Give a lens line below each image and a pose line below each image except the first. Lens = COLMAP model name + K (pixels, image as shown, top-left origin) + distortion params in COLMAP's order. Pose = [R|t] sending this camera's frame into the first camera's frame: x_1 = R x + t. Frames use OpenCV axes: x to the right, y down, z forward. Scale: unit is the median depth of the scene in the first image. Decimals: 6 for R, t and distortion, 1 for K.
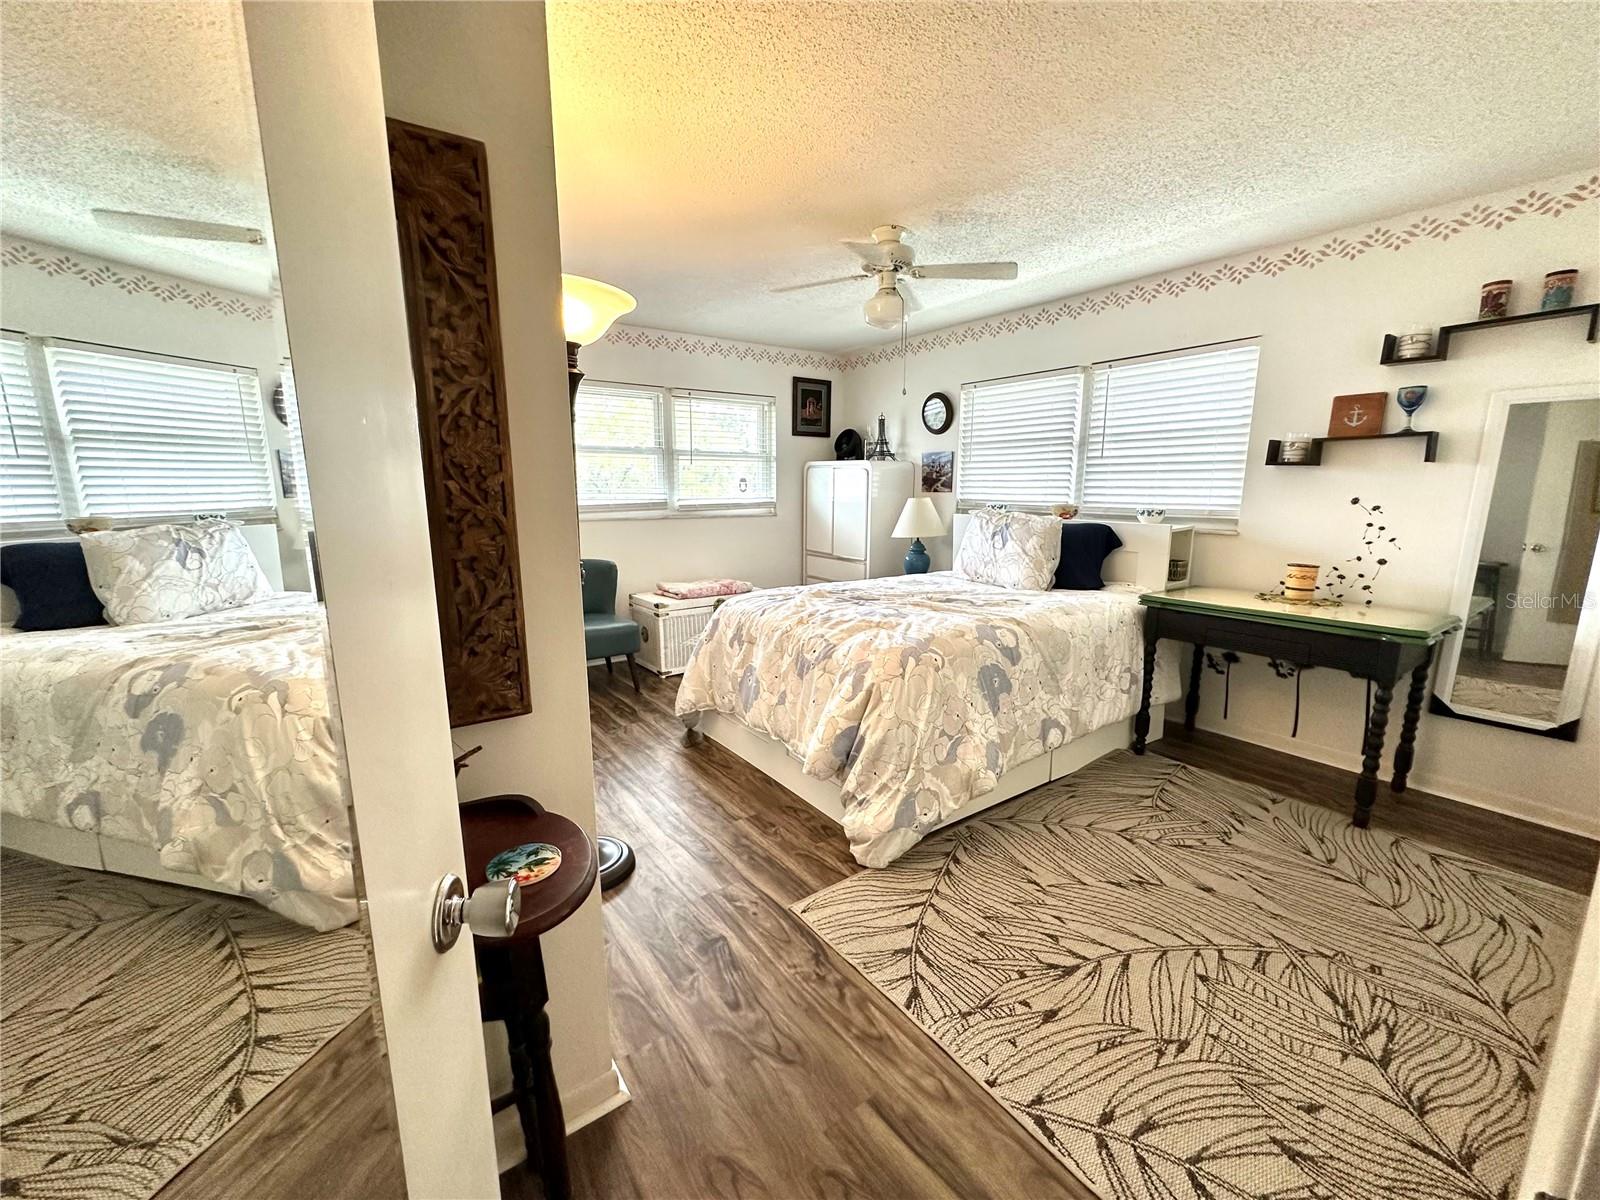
lens RADIAL K [[643.0, 0, 800.8], [0, 643.0, 600.2], [0, 0, 1]] dist [-0.002464, 0.001180]
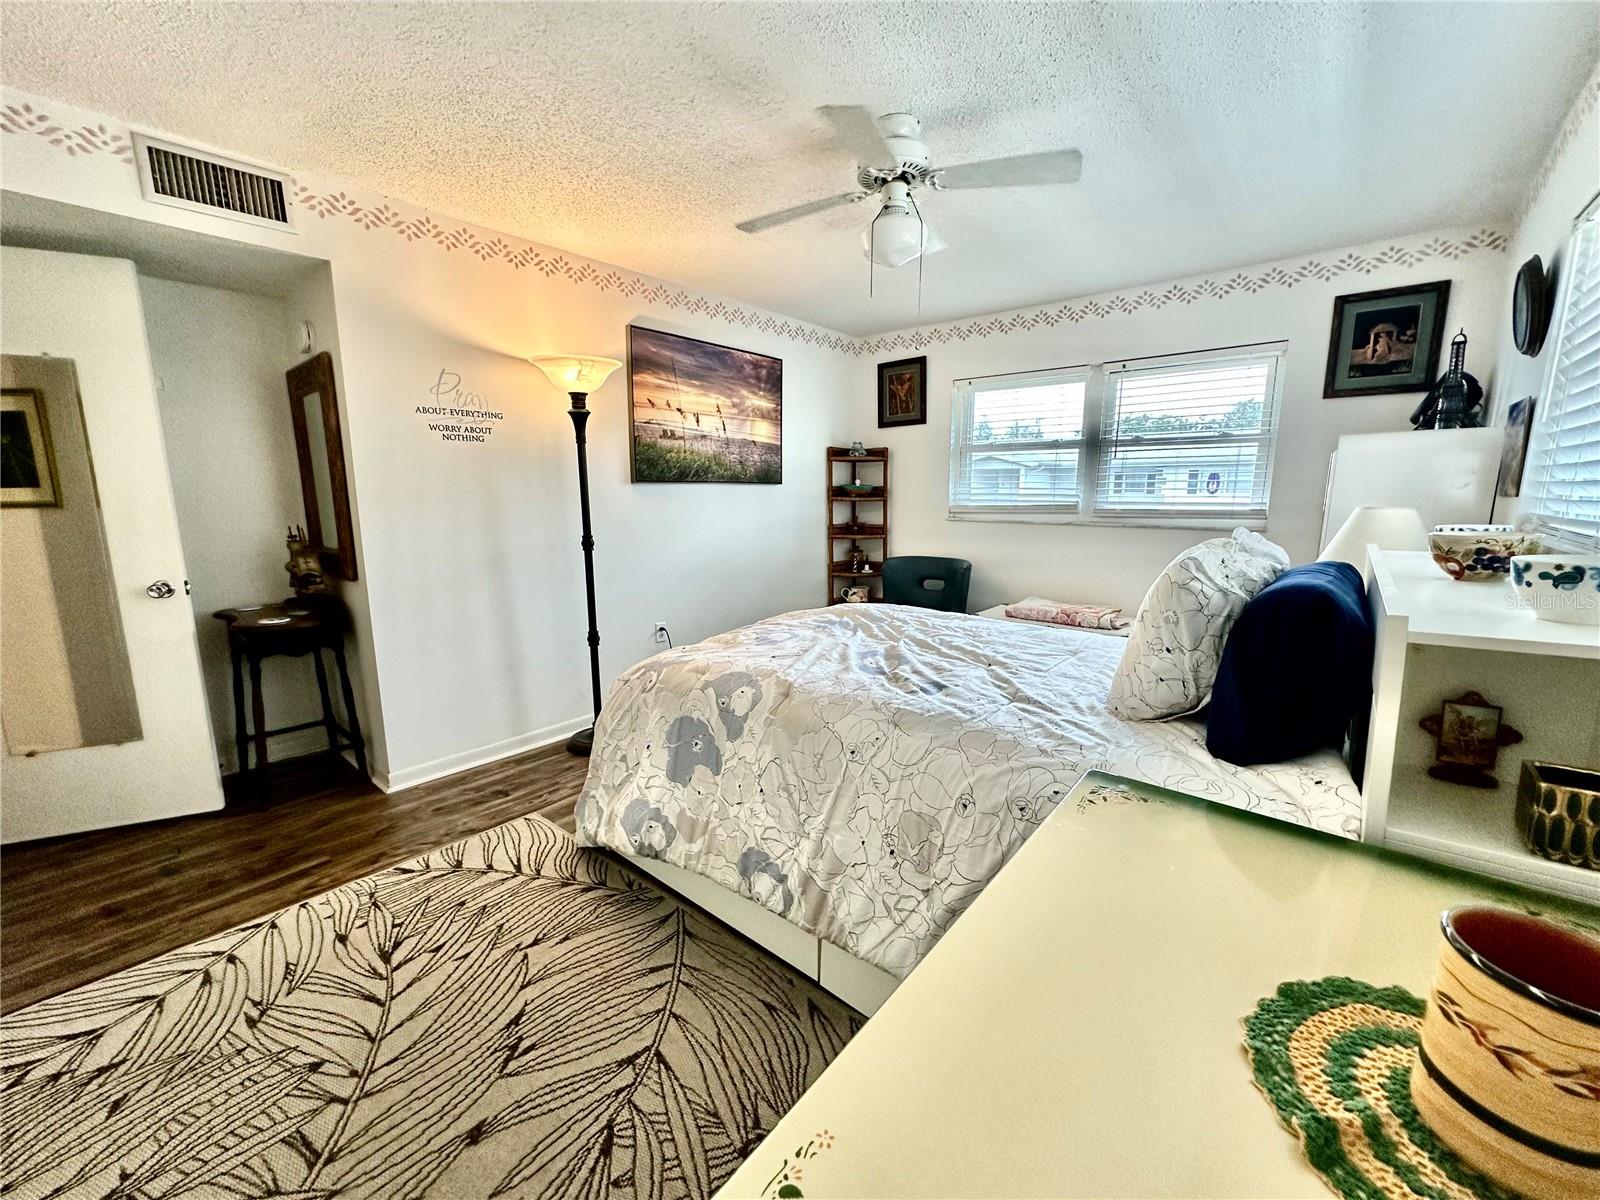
lens RADIAL K [[643.0, 0, 800.8], [0, 643.0, 600.2], [0, 0, 1]] dist [-0.002464, 0.001180]
pose [[0.238365, 0.163041, -0.957392, 1.501161], [-0.167987, 0.977870, 0.124704, -0.221646], [0.956537, 0.131104, 0.260478, 1.325466]]
